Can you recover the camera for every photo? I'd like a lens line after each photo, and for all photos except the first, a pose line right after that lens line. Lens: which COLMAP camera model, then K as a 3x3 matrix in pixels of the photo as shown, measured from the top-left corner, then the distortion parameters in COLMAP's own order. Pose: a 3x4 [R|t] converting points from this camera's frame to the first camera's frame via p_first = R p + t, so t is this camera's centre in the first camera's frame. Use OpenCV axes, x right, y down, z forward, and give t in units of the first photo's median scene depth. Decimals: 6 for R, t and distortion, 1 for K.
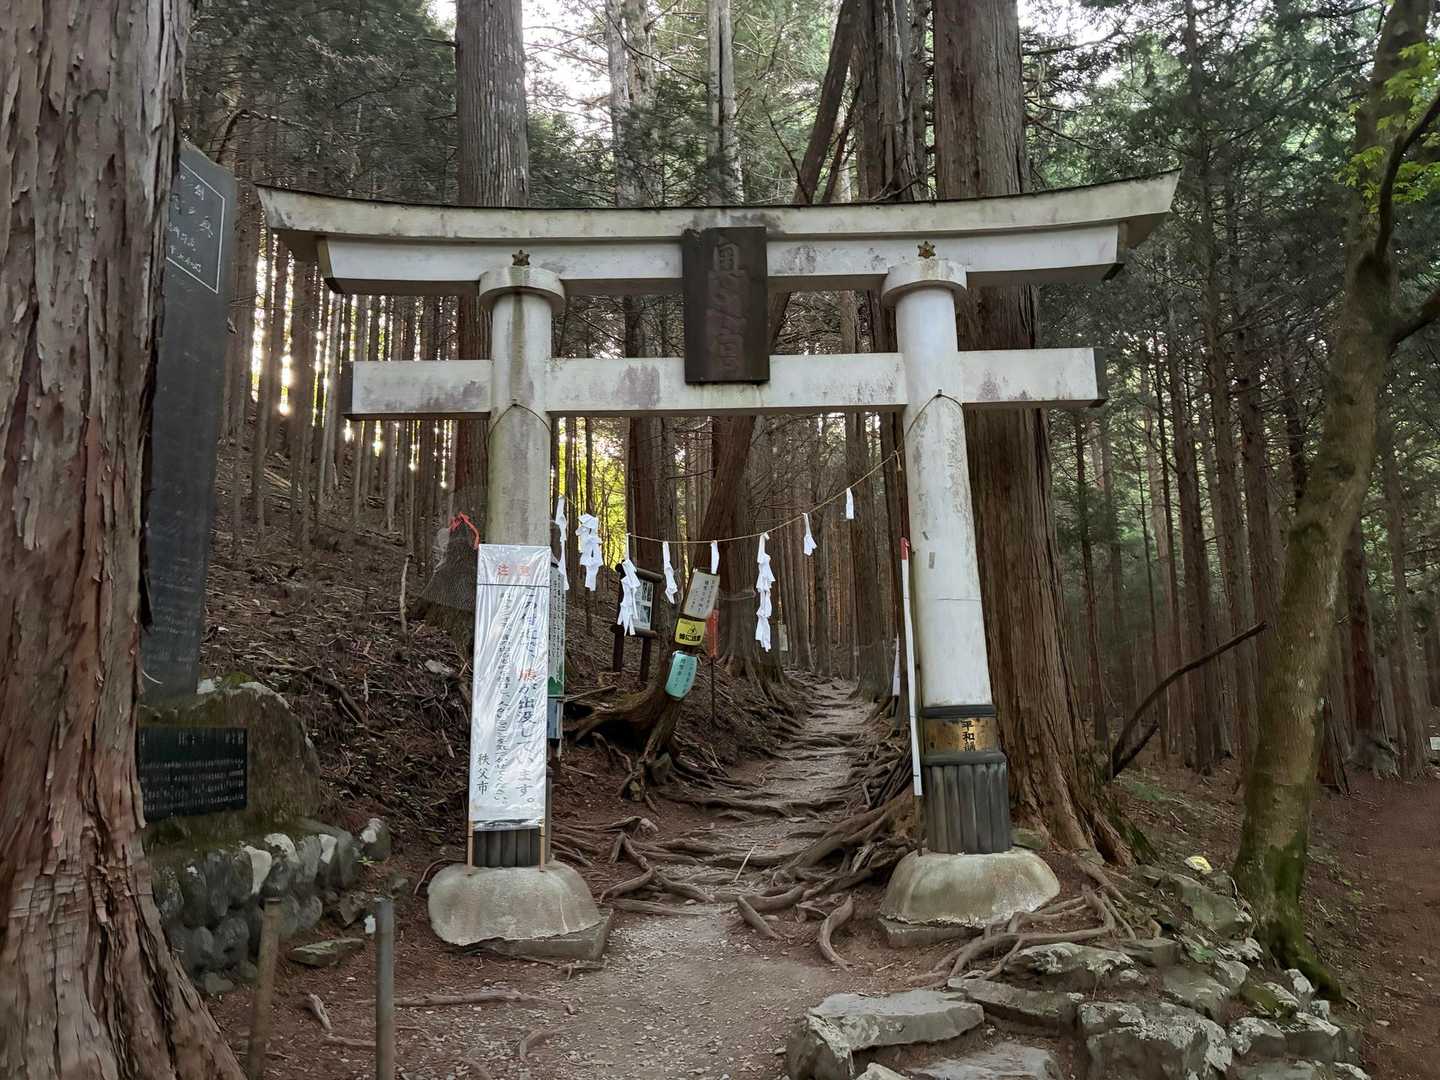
lens RADIAL K [[1106.1, 0, 720.0], [0, 1106.1, 540.0], [0, 0, 1]] dist [-0.005910, -0.002002]
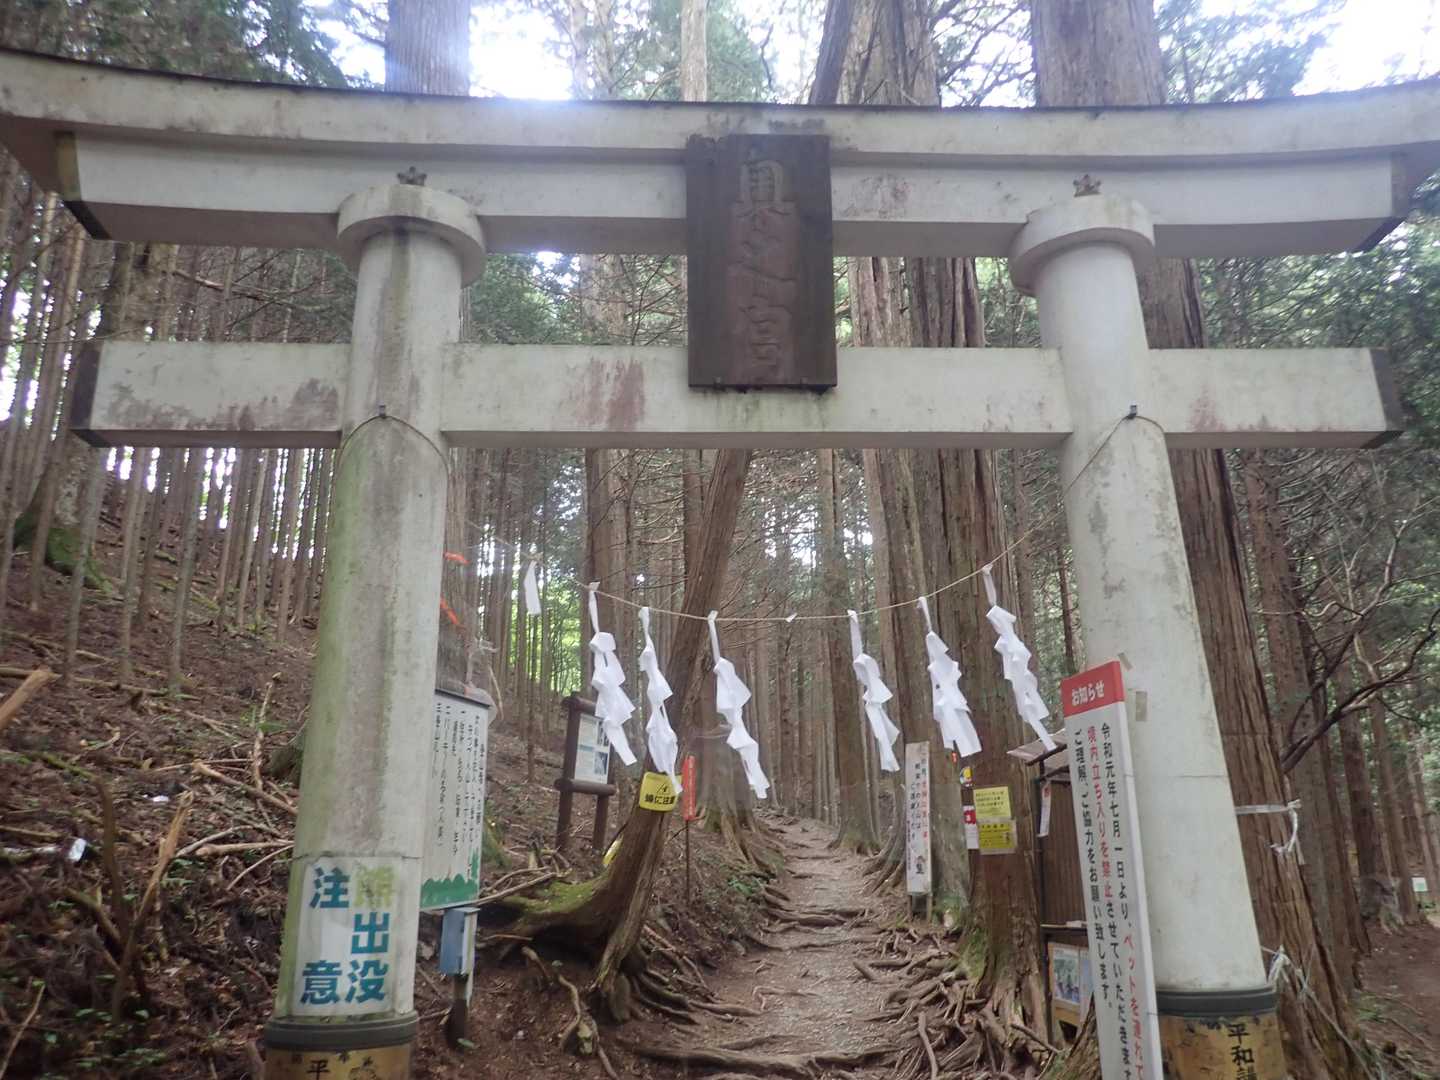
lens RADIAL K [[1106.1, 0, 720.0], [0, 1106.1, 540.0], [0, 0, 1]] dist [-0.005910, -0.002002]
pose [[0.999114, 0.013288, 0.039925, -0.036887], [-0.008663, 0.993460, -0.113855, 0.000833], [-0.041176, 0.113408, 0.992695, 0.433825]]
